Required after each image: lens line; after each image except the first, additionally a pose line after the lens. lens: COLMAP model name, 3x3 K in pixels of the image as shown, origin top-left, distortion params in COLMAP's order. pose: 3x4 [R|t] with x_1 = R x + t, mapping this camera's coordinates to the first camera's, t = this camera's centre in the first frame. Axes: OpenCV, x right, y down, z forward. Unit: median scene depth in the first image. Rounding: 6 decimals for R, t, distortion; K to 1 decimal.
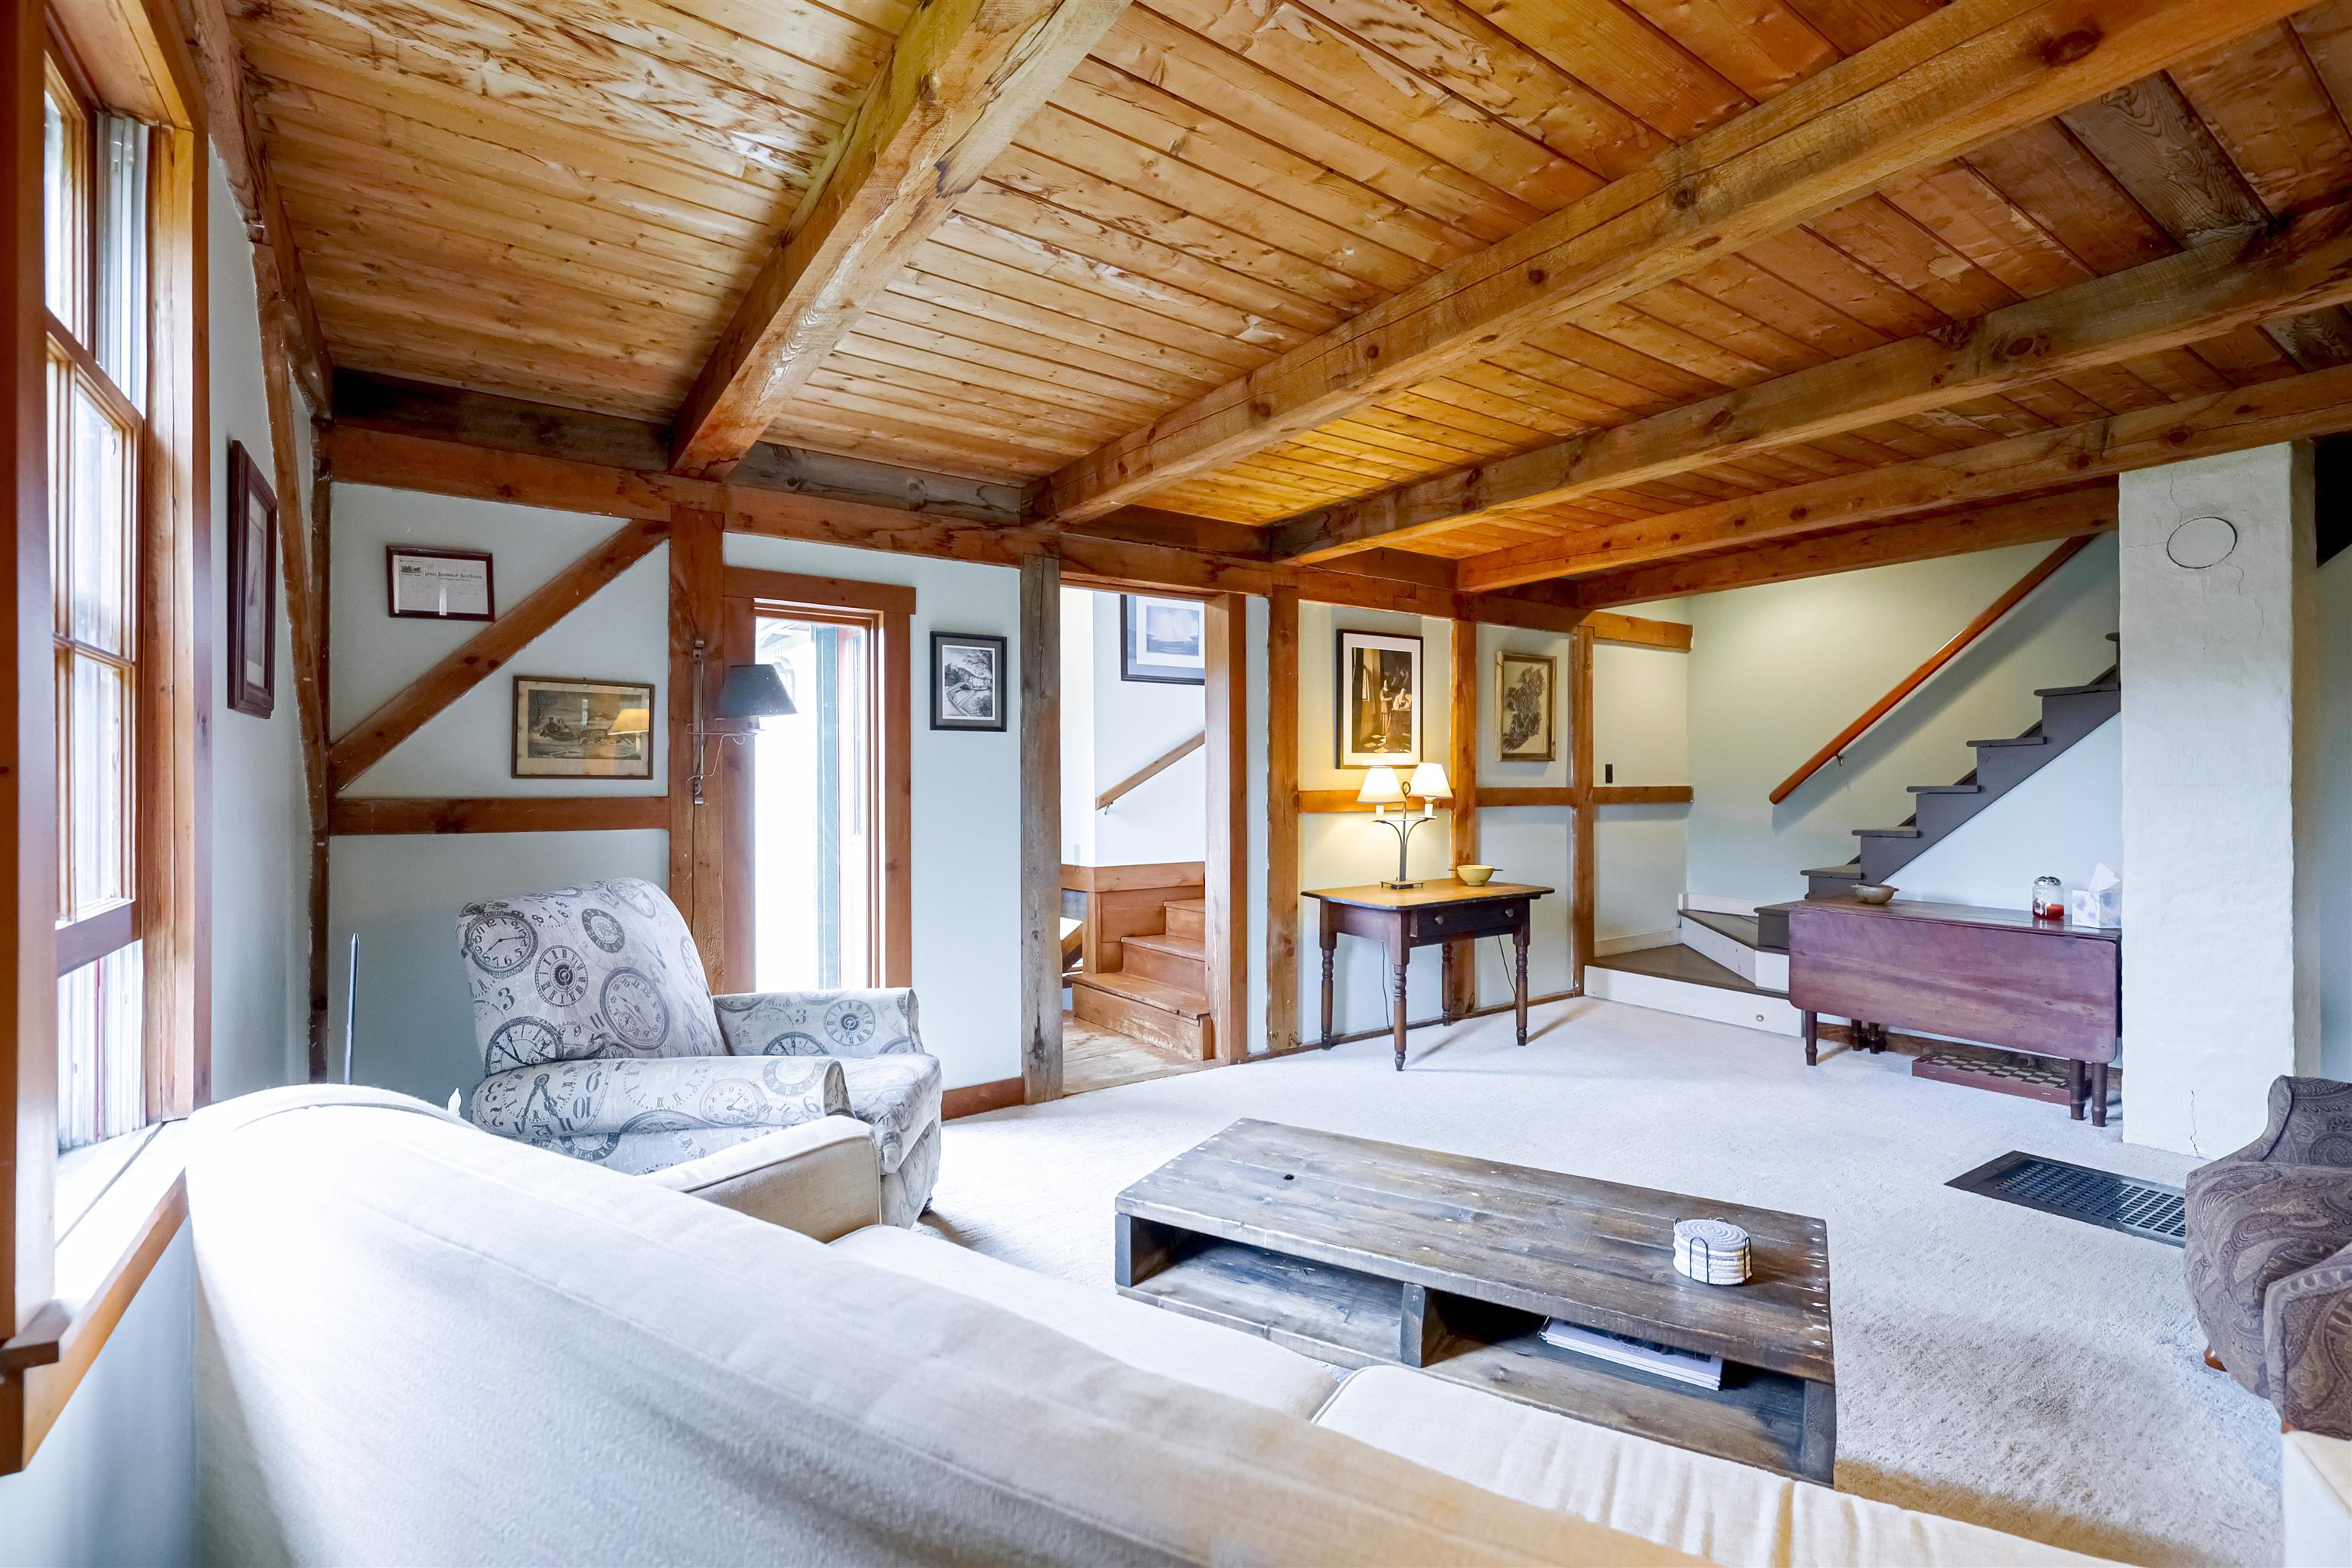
lens RADIAL K [[1065.9, 0, 1178.0], [0, 1065.9, 788.0], [0, 0, 1]] dist [-0.002043, 0.000229]
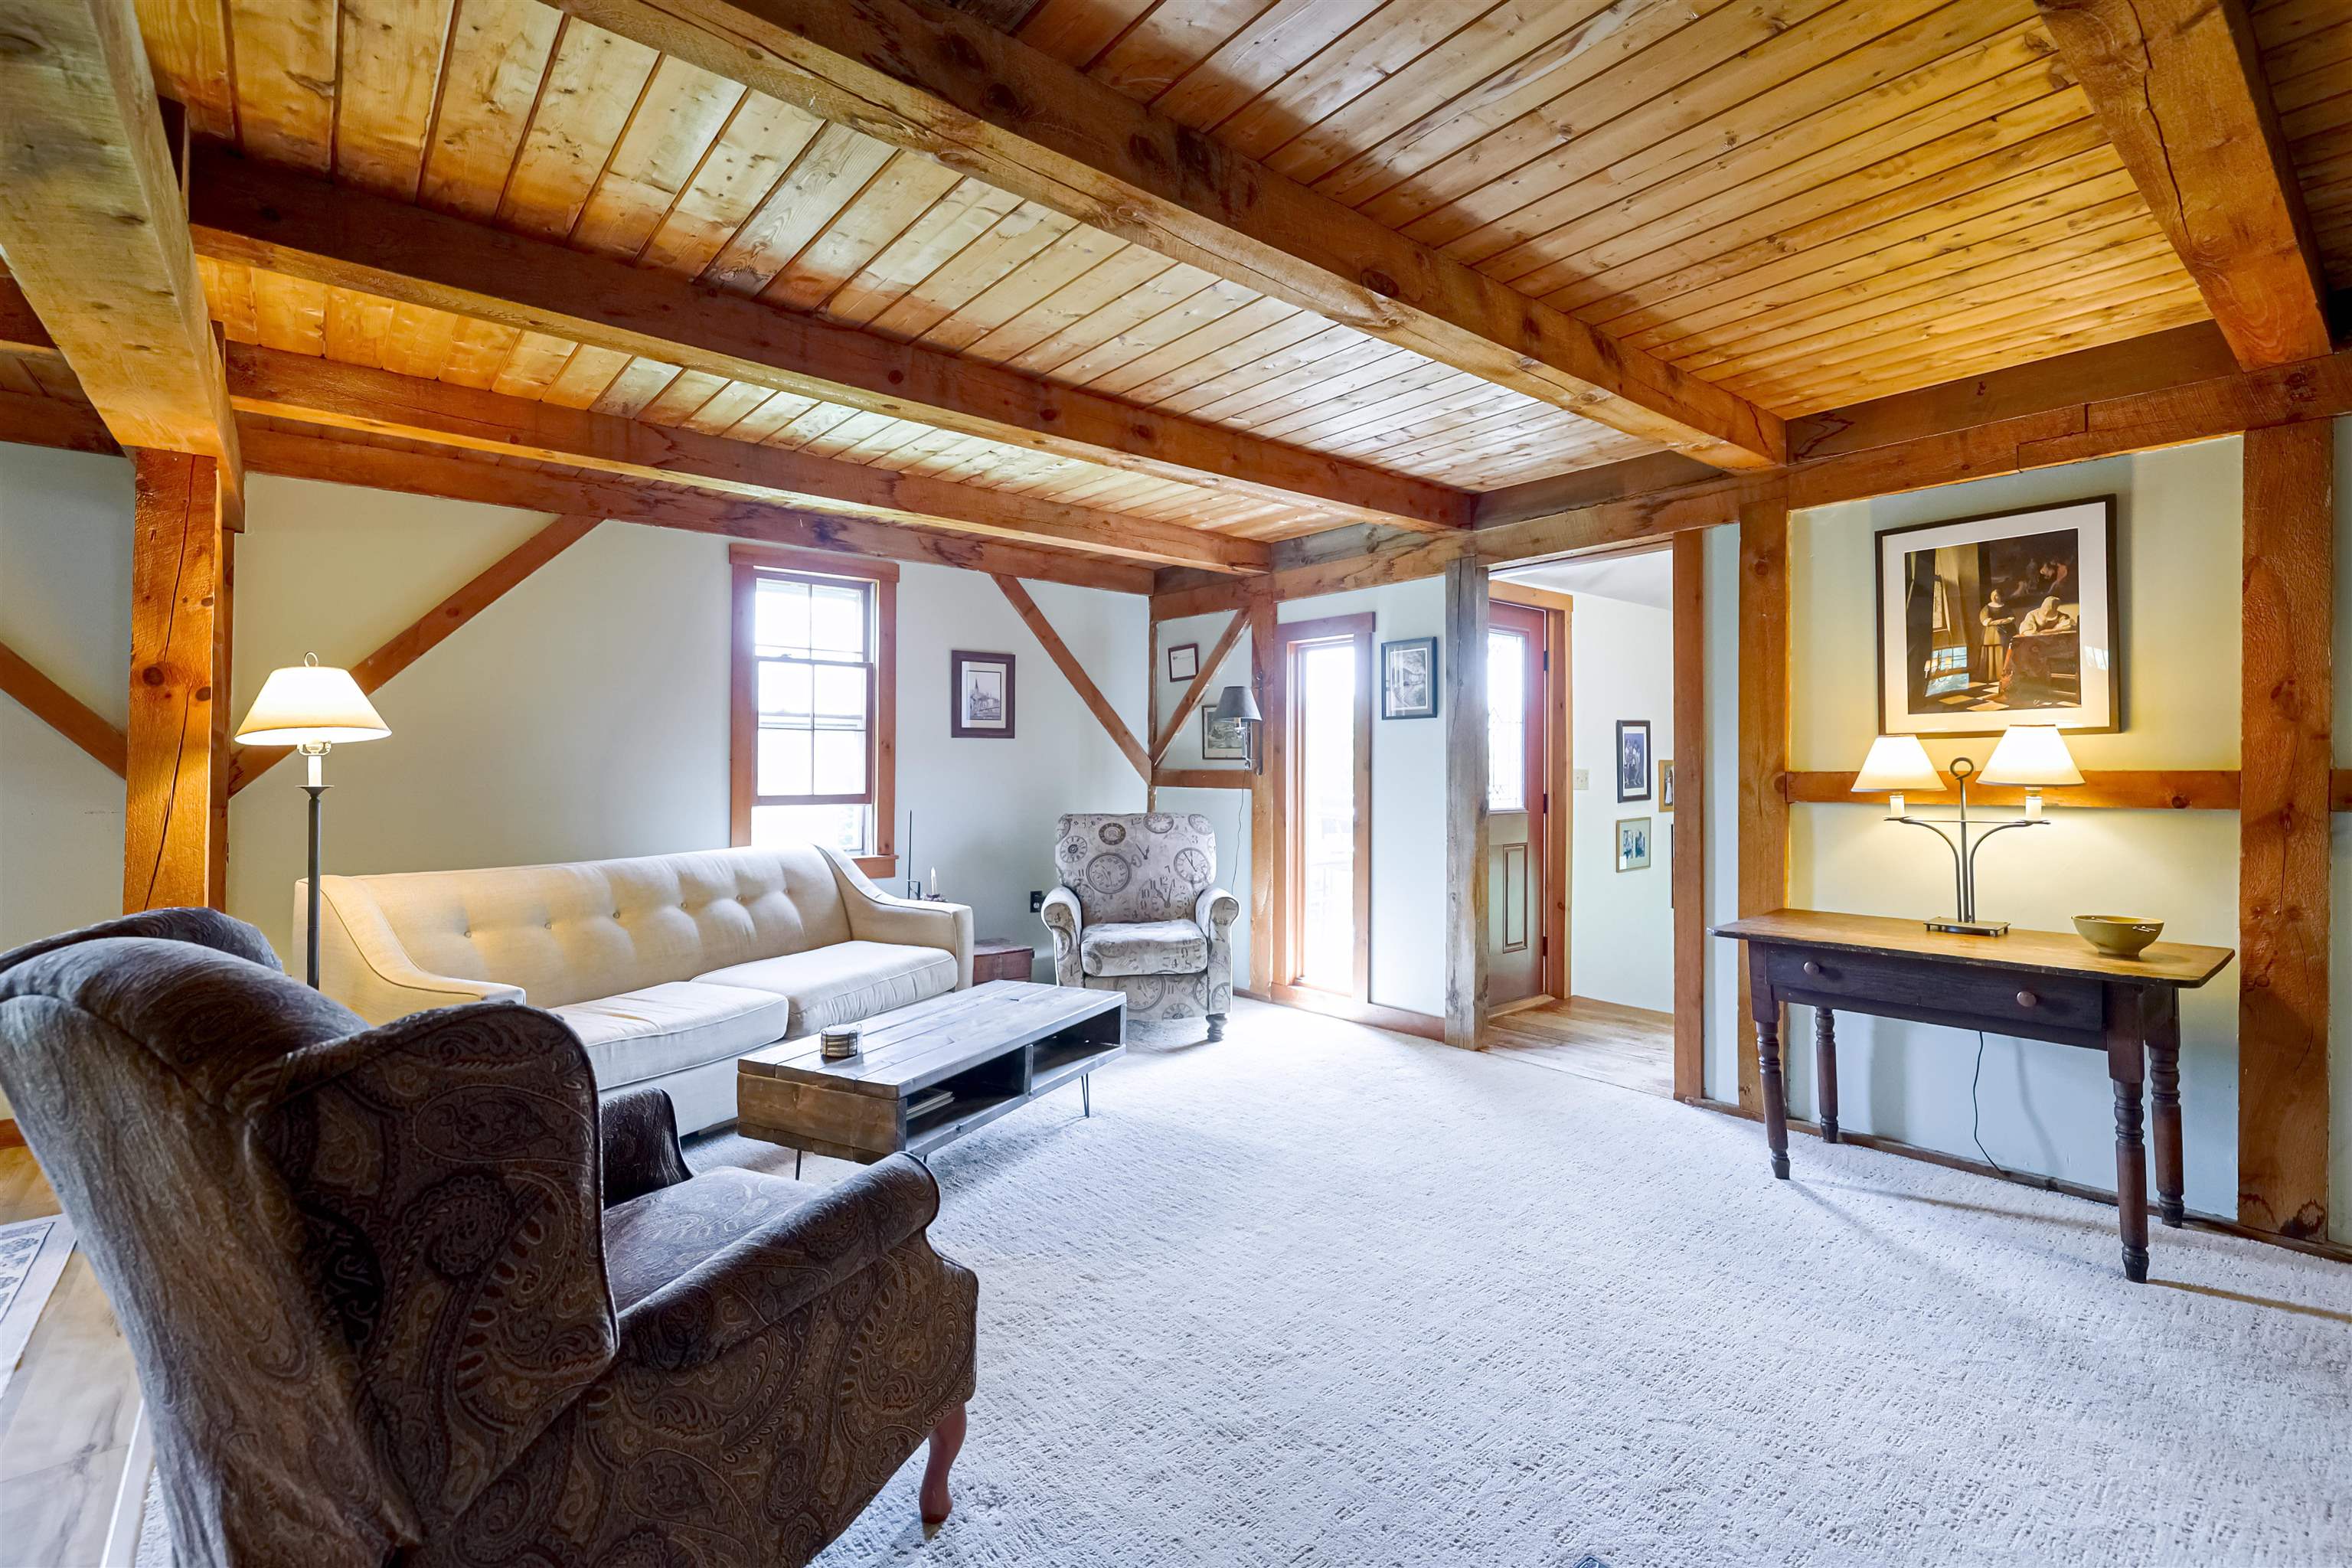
lens RADIAL K [[1065.9, 0, 1190.6], [0, 1065.9, 768.0], [0, 0, 1]] dist [-0.002043, 0.000229]
pose [[0.077339, 0.003867, -0.996997, 0.804951], [-0.005816, 0.999977, 0.003427, 0.000108], [0.996988, 0.005534, 0.077359, 0.526989]]
